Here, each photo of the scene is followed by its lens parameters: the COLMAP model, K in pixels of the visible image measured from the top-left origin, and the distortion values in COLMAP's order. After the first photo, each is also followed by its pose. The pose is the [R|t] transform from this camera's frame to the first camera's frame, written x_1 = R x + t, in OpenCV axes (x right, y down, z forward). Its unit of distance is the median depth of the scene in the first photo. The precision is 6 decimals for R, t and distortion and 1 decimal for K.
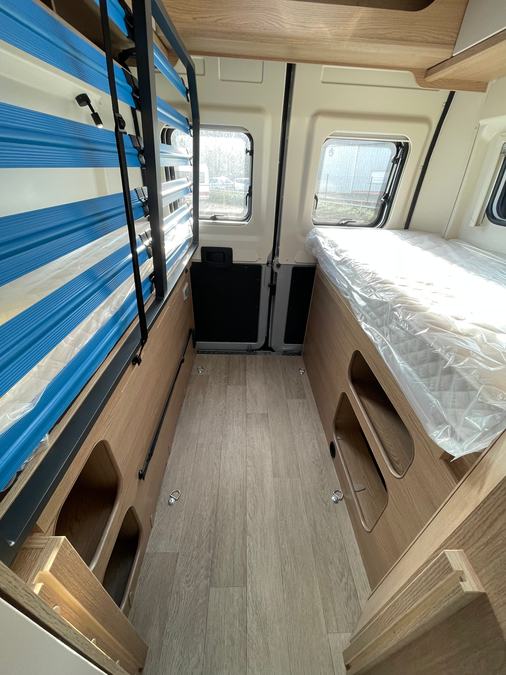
lens RADIAL K [[271.4, 0, 256.1], [0, 271.4, 337.2], [0, 0, 1]] dist [-0.002314, 0.000143]
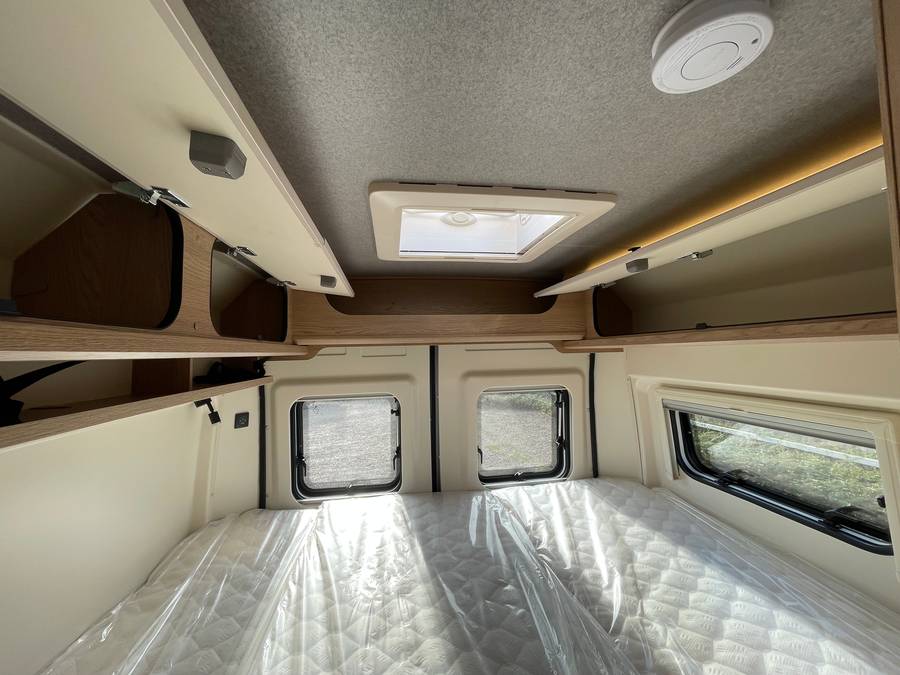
lens RADIAL K [[361.8, 0, 449.6], [0, 361.8, 335.1], [0, 0, 1]] dist [-0.002314, 0.000143]
pose [[0.990408, -0.060941, 0.124005, 0.016896], [0.121045, 0.815456, -0.566021, -0.195957], [-0.066627, 0.575602, 0.815011, -0.093528]]
